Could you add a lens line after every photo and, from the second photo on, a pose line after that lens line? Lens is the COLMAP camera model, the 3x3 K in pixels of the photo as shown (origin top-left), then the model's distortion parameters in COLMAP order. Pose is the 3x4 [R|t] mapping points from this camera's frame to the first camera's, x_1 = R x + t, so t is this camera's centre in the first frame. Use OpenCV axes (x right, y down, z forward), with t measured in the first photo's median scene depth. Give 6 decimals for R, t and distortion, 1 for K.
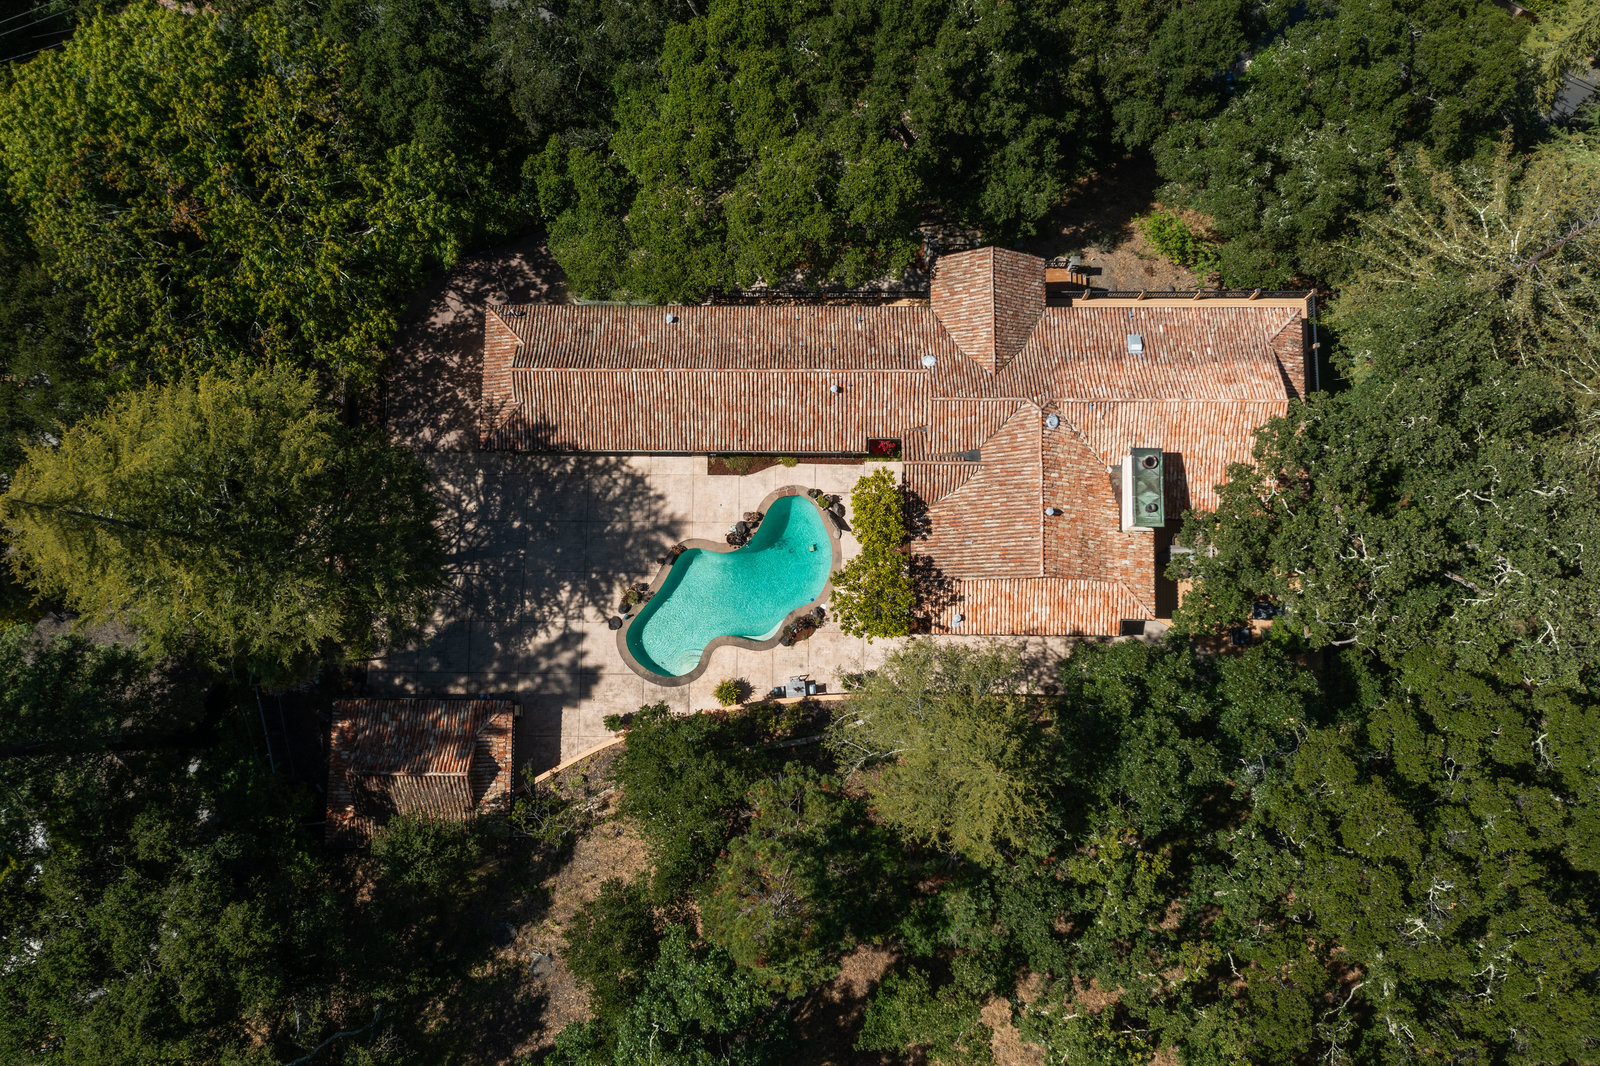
lens RADIAL K [[1239.2, 0, 803.4], [0, 1239.2, 542.6], [0, 0, 1]] dist [-0.000701, -0.000016]
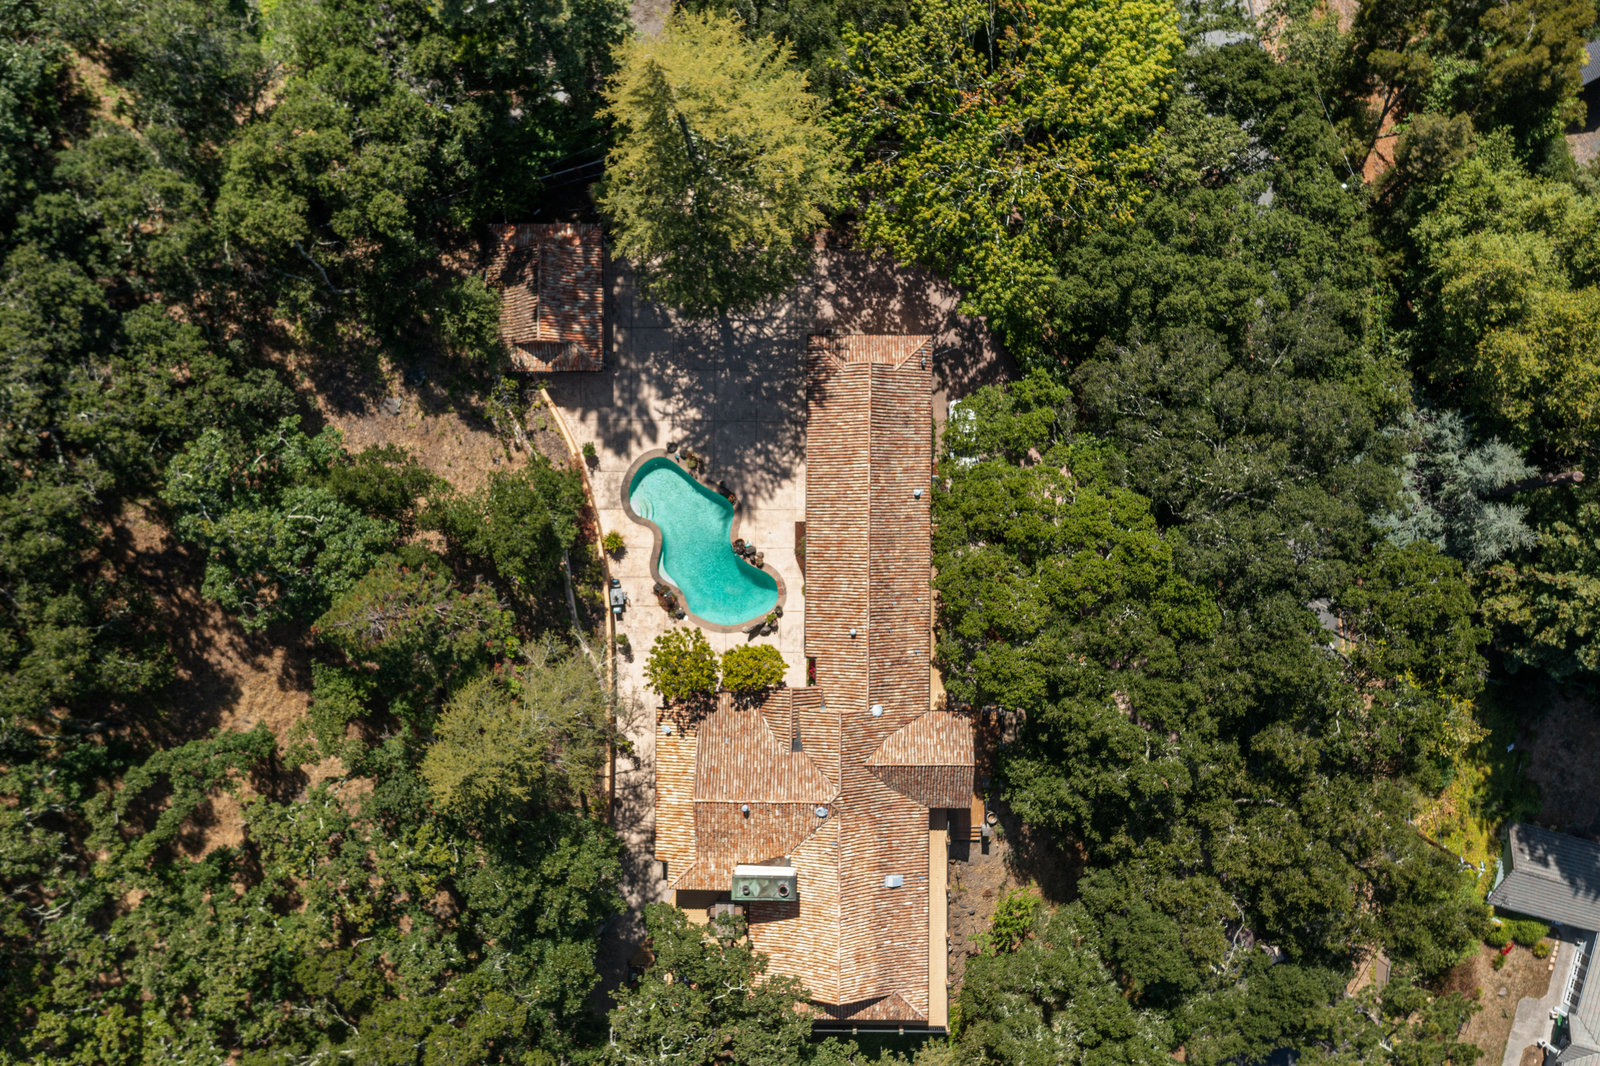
lens RADIAL K [[1324.0, 0, 800.0], [0, 1324.0, 533.0], [0, 0, 1]] dist [0.005563, -0.014125]
pose [[0.006434, 0.999752, 0.021335, -0.098081], [-0.987964, 0.003058, 0.154652, -0.269254], [0.154548, -0.022073, 0.987739, -0.275560]]
